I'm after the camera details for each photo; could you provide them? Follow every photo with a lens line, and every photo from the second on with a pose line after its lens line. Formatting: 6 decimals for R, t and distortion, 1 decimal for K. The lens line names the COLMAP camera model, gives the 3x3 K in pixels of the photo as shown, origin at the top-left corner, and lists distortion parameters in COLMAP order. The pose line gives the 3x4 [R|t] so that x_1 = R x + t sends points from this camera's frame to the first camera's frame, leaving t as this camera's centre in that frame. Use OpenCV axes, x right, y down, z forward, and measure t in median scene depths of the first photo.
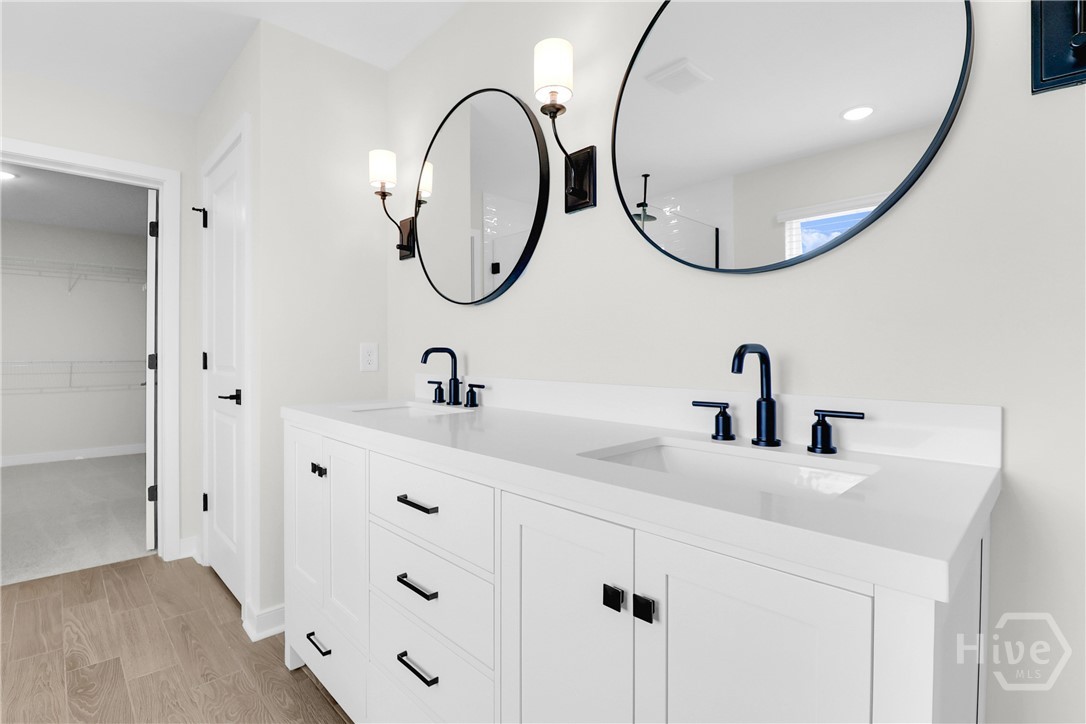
lens RADIAL K [[520.5, 0, 537.8], [0, 520.5, 350.8], [0, 0, 1]] dist [-0.003624, -0.000903]
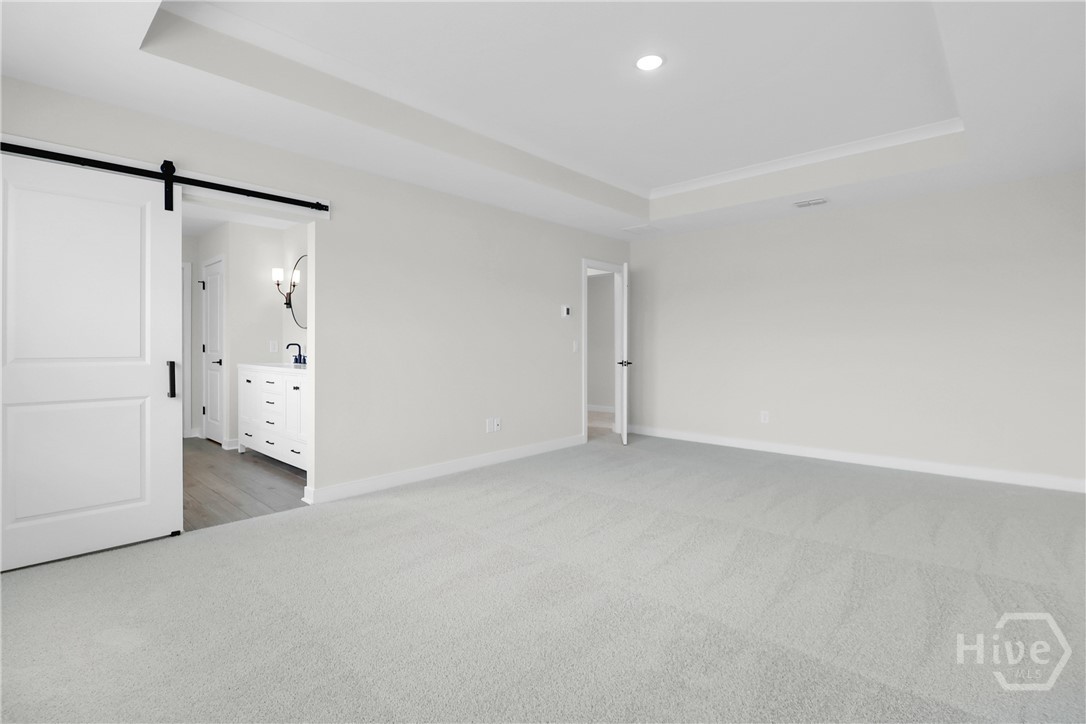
lens RADIAL K [[520.5, 0, 537.8], [0, 520.5, 350.8], [0, 0, 1]] dist [-0.003624, -0.000903]
pose [[0.998531, 0.006655, 0.053779, 0.810073], [-0.007082, 0.999945, 0.007754, 0.002268], [-0.053724, -0.008123, 0.998523, -1.568980]]
